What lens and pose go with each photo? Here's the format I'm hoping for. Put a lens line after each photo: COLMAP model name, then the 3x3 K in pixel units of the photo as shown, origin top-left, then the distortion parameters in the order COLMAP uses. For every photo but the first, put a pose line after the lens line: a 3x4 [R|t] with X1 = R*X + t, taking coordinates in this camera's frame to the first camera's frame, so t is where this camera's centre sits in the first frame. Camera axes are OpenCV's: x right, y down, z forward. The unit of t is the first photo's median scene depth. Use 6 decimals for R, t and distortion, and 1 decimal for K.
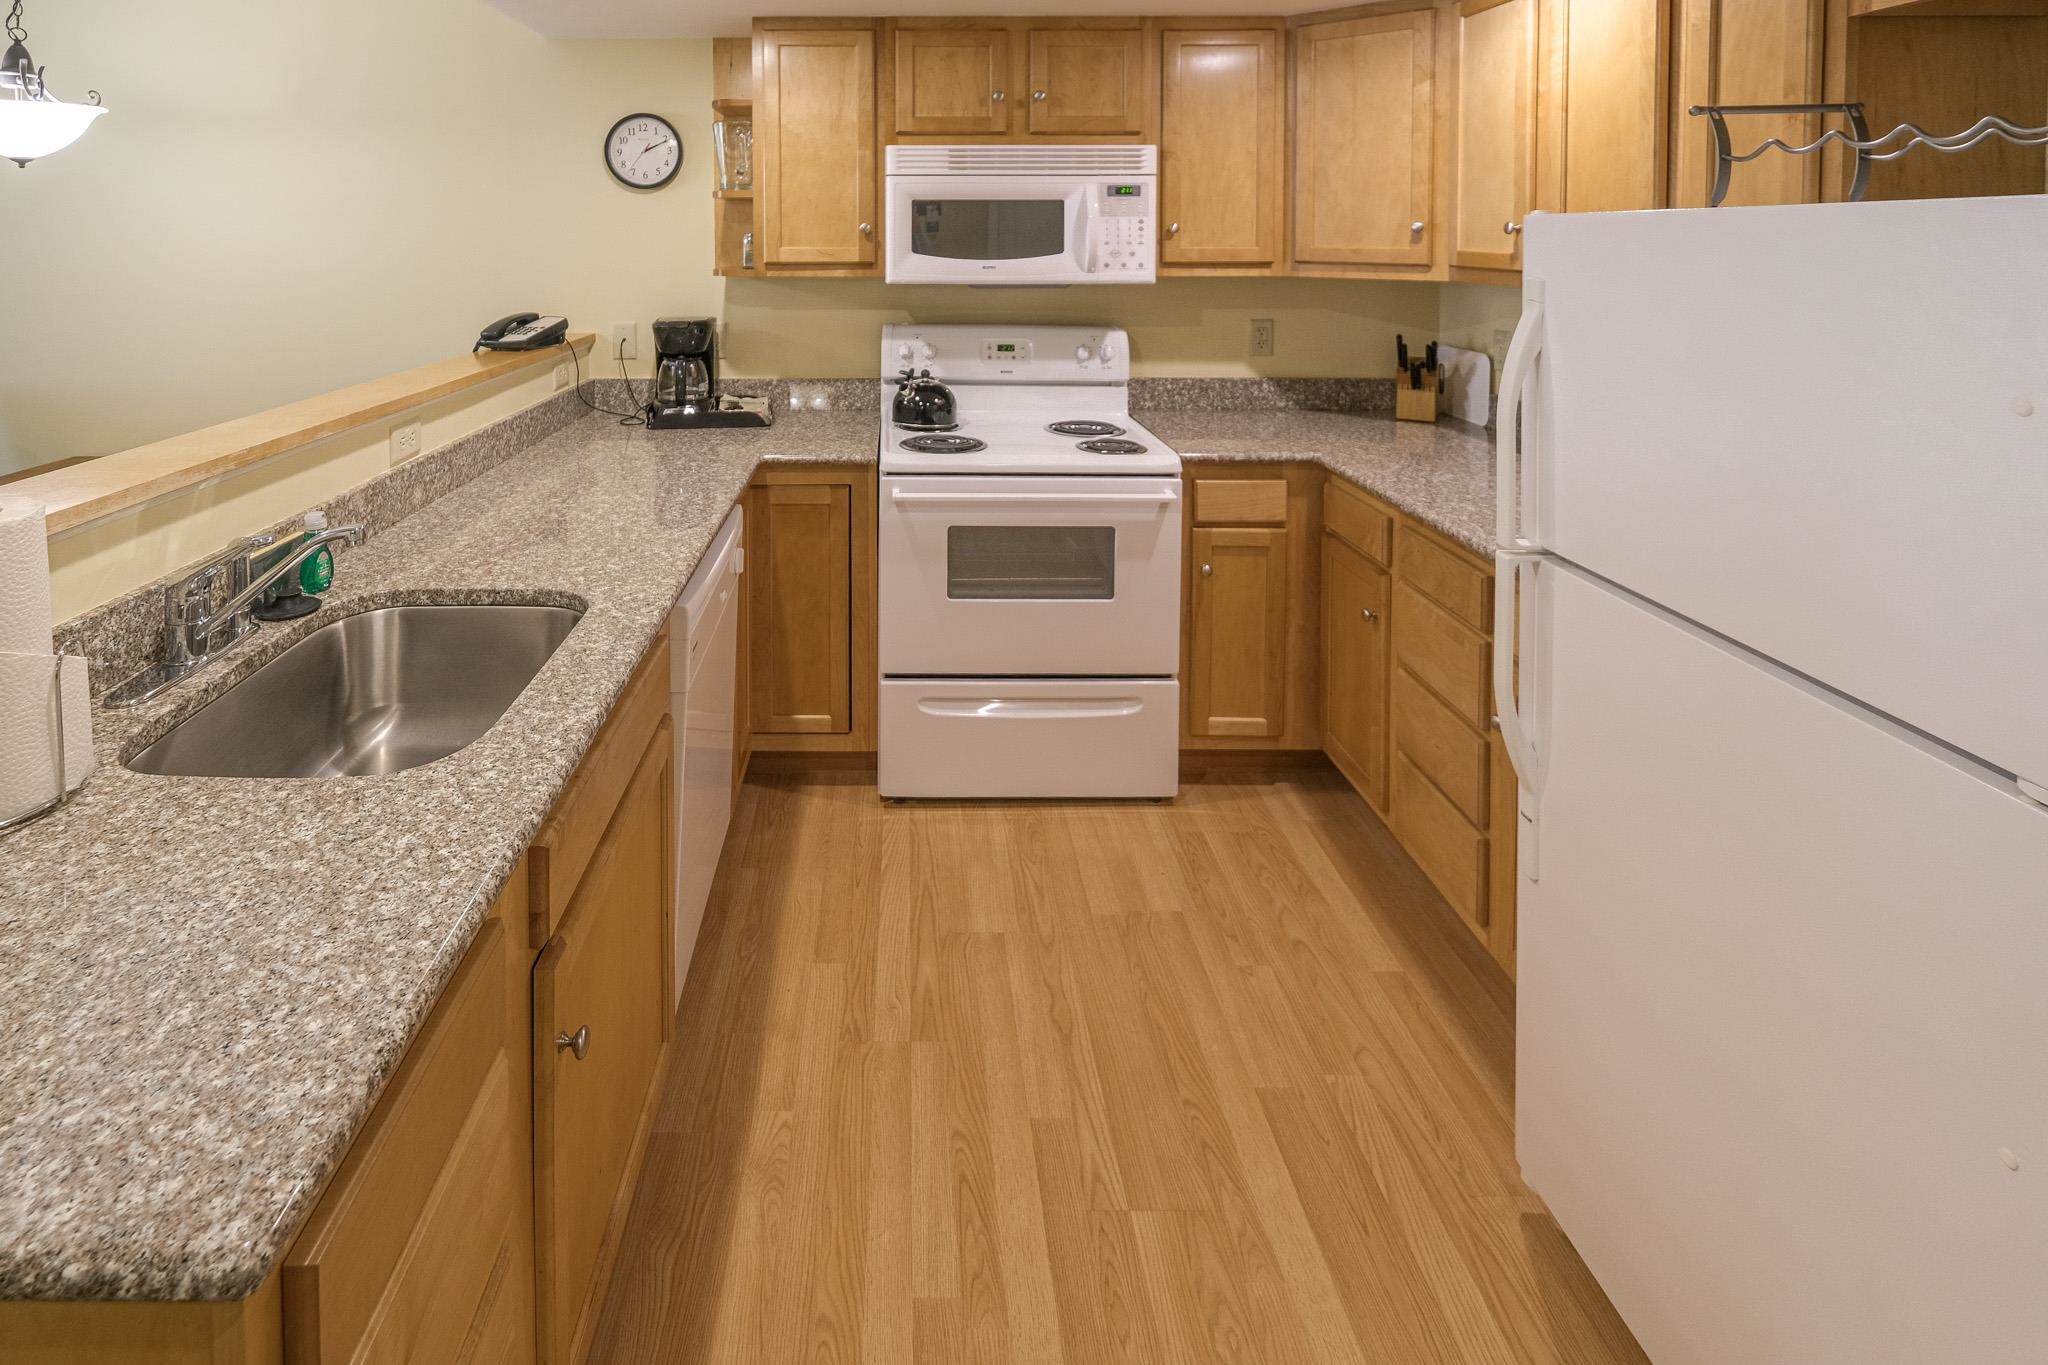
lens RADIAL K [[984.1, 0, 944.2], [0, 984.1, 264.5], [0, 0, 1]] dist [0.005035, -0.000201]
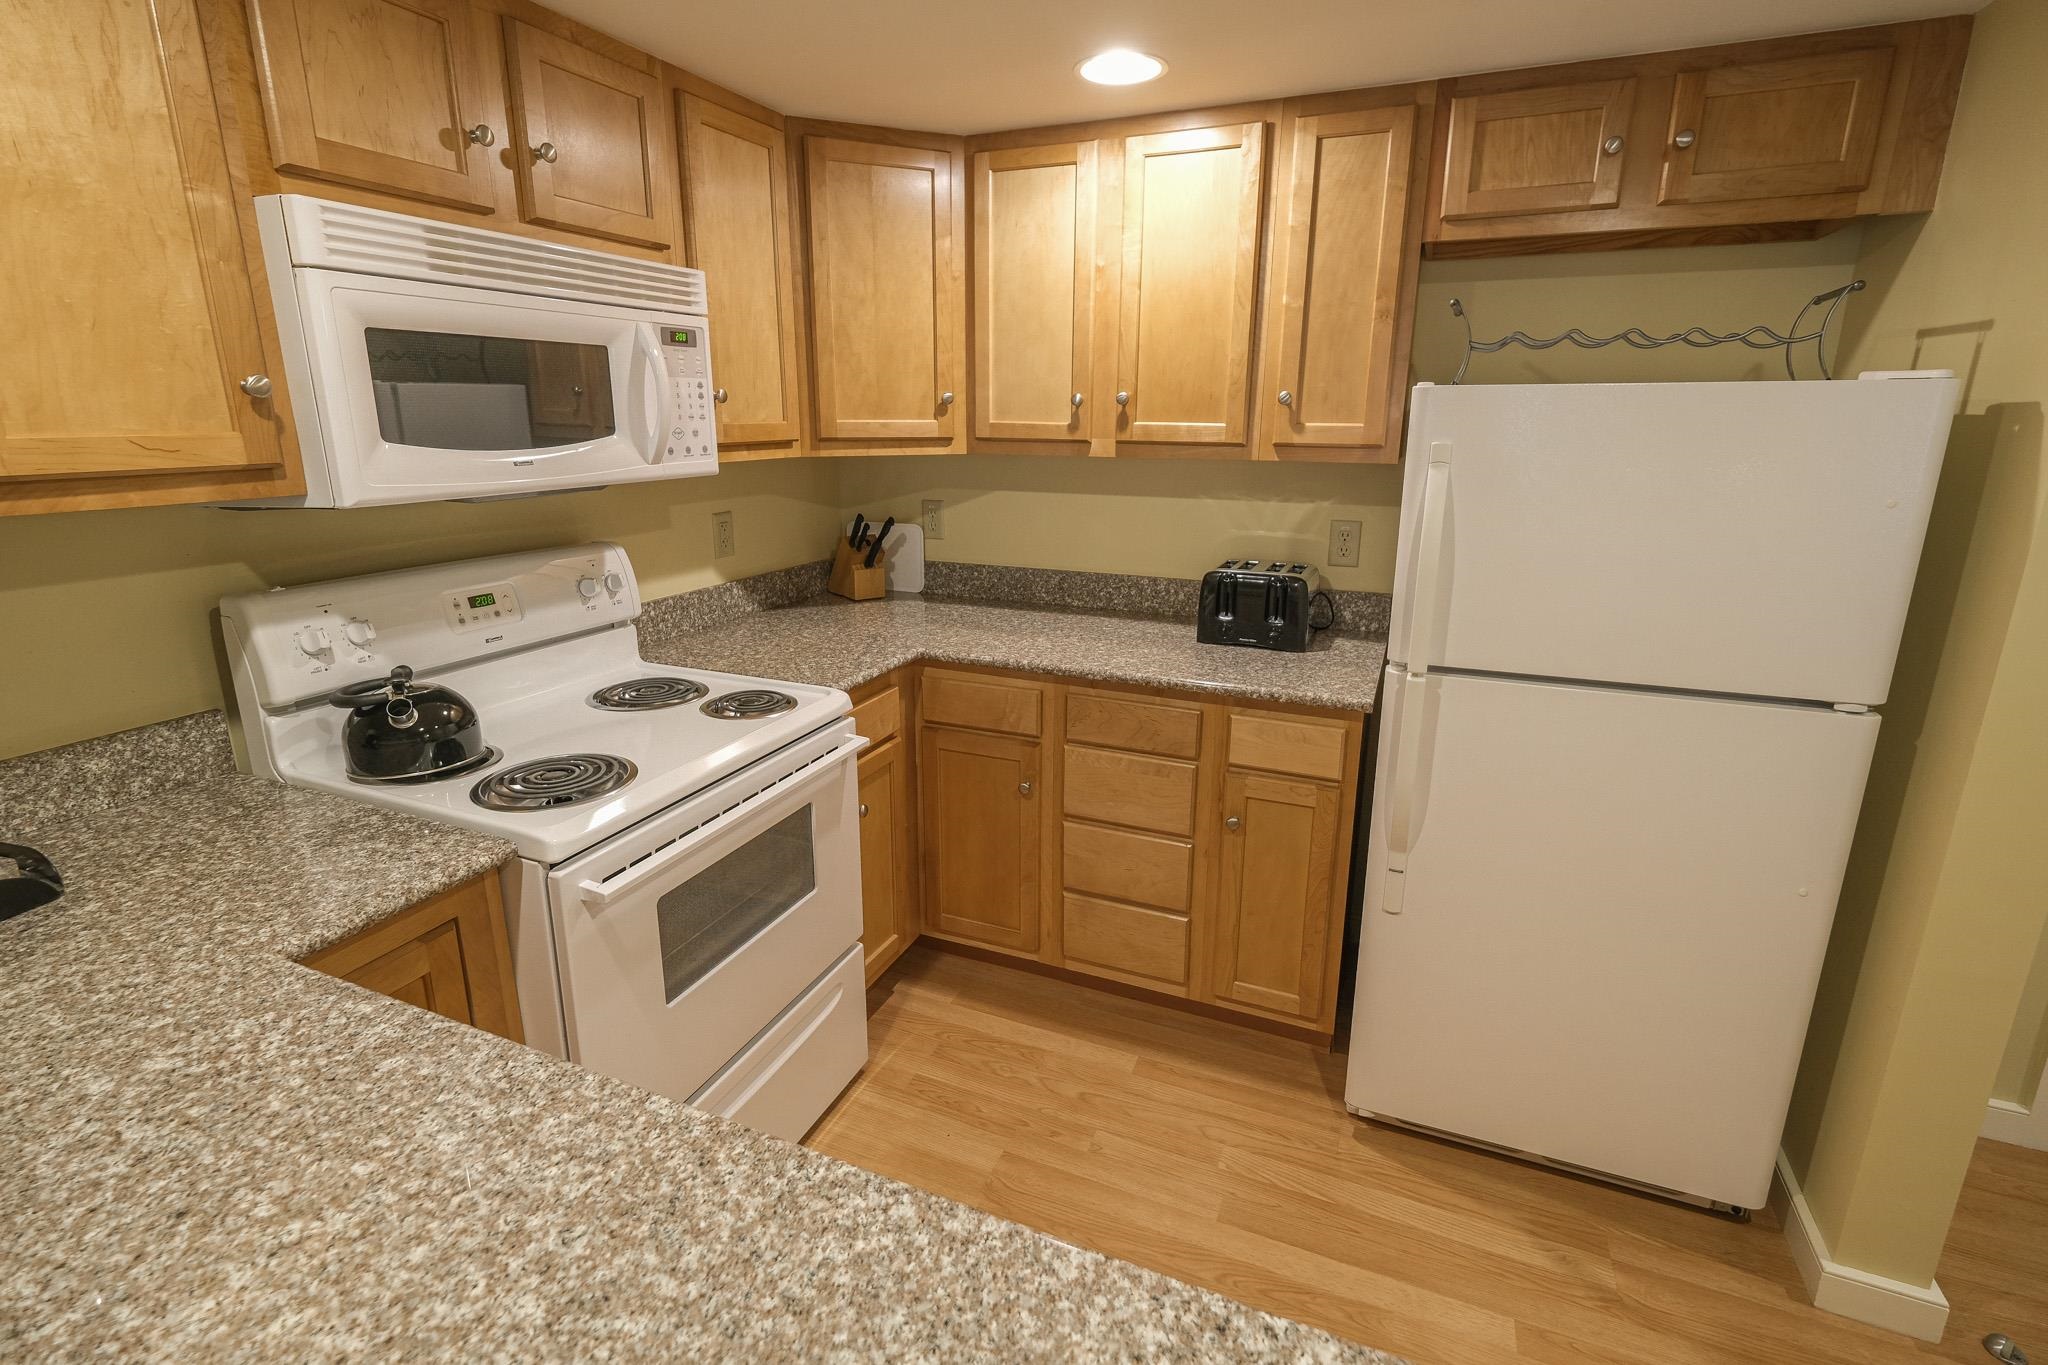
lens RADIAL K [[935.6, 0, 1018.5], [0, 935.6, 658.2], [0, 0, 1]] dist [-0.001131, -0.000064]
pose [[0.419149, -0.232614, 0.877613, -0.333448], [0.026954, 0.969384, 0.244065, -0.011832], [-0.907517, -0.078645, 0.412586, 0.507035]]
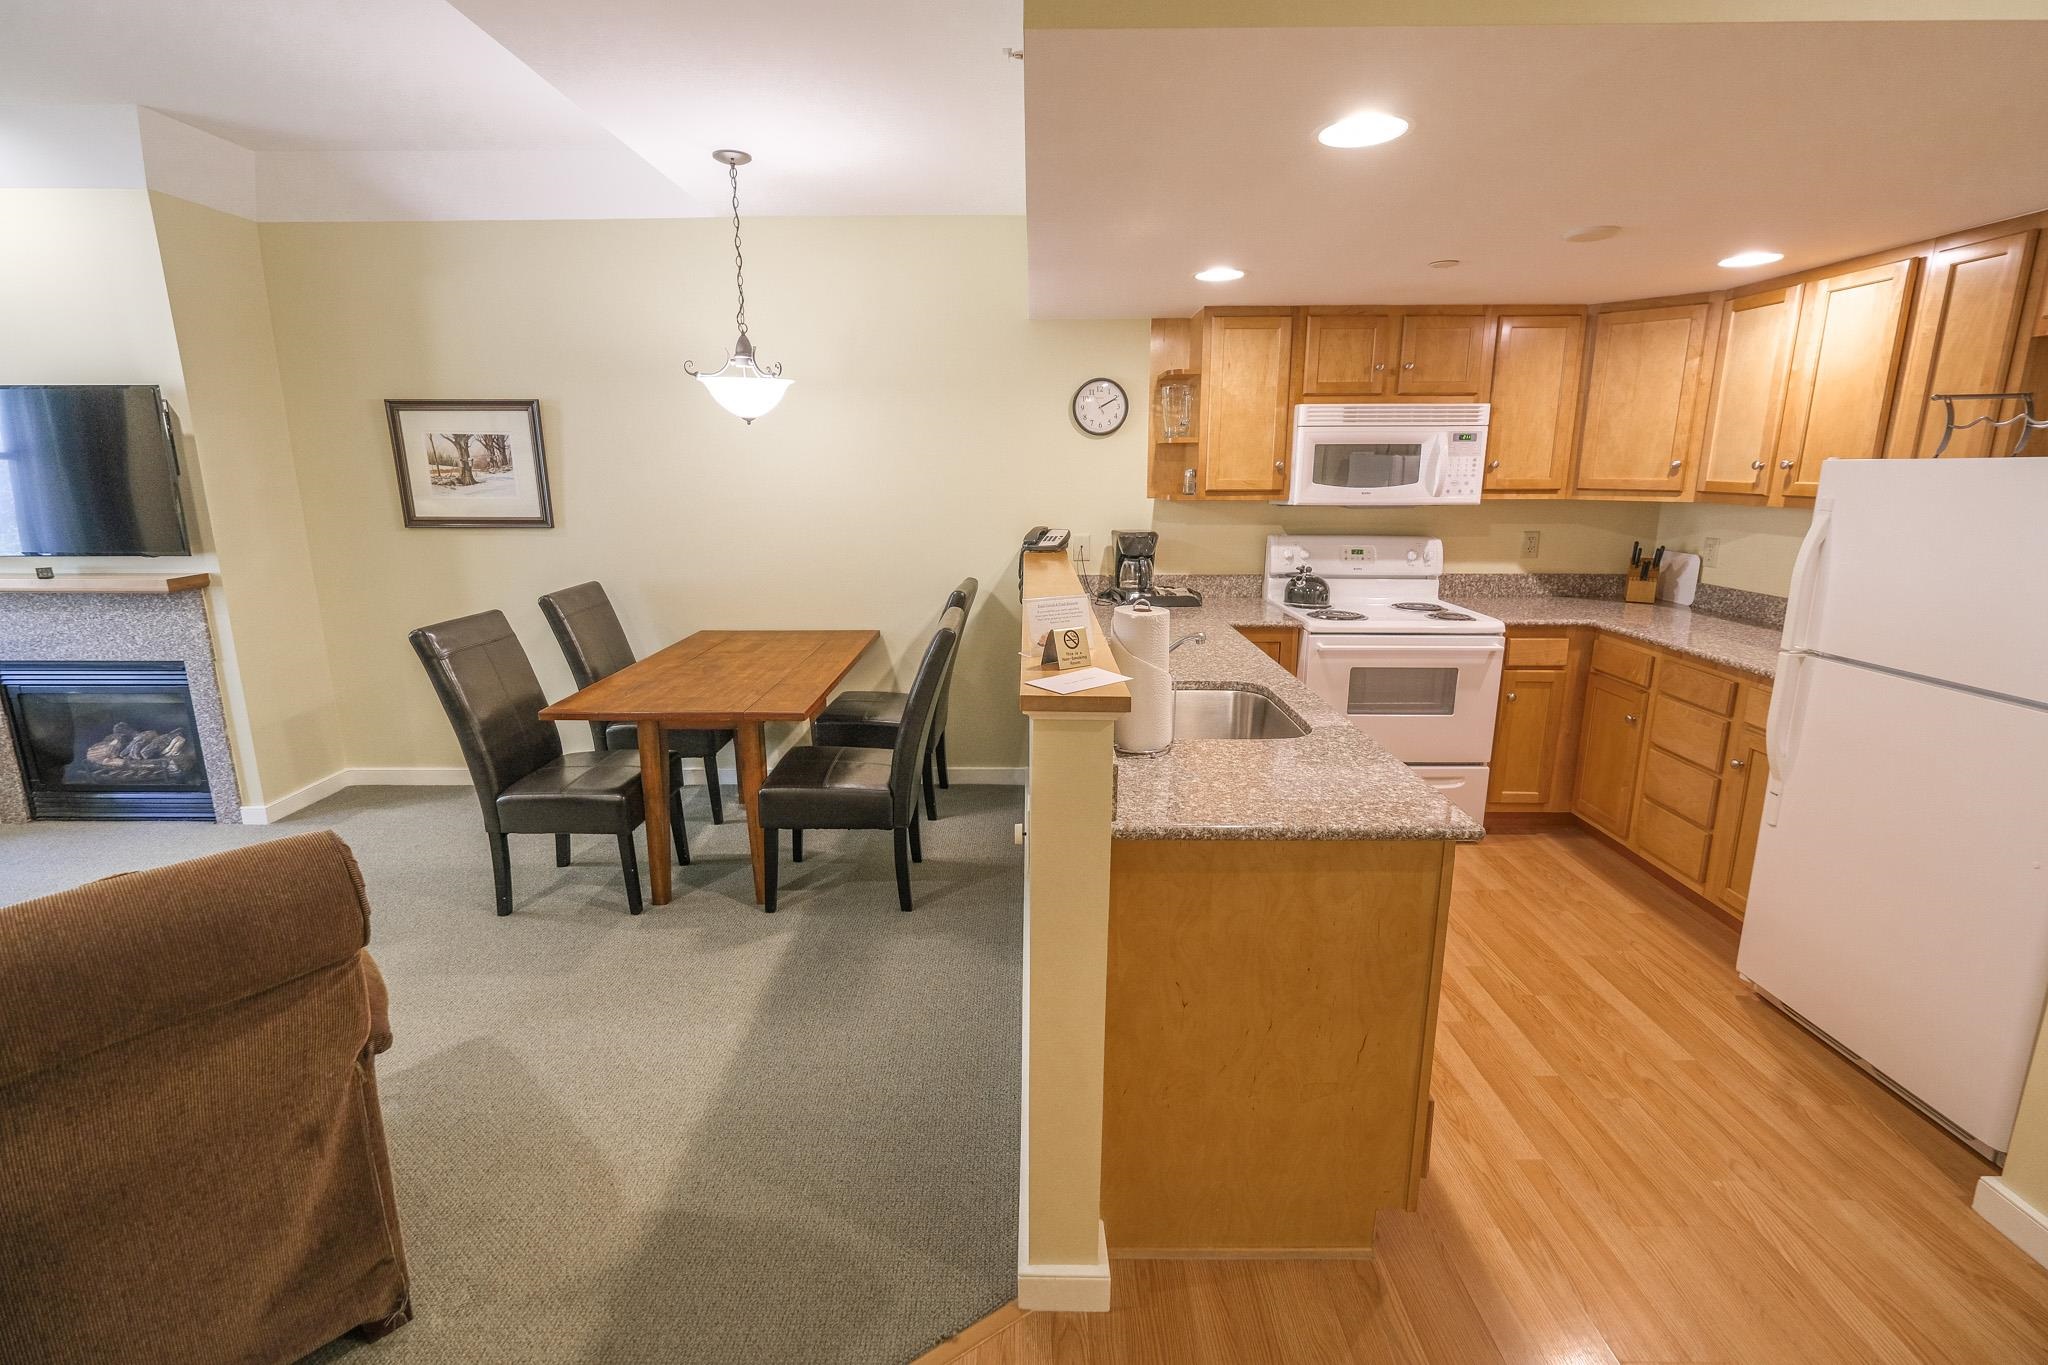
lens RADIAL K [[905.2, 0, 1062.1], [0, 905.2, 669.4], [0, 0, 1]] dist [-0.001067, 0.000002]
pose [[0.999941, -0.003580, 0.010223, -0.404788], [0.001568, 0.981696, 0.190450, 0.003099], [-0.010718, -0.190423, 0.981644, -0.321343]]
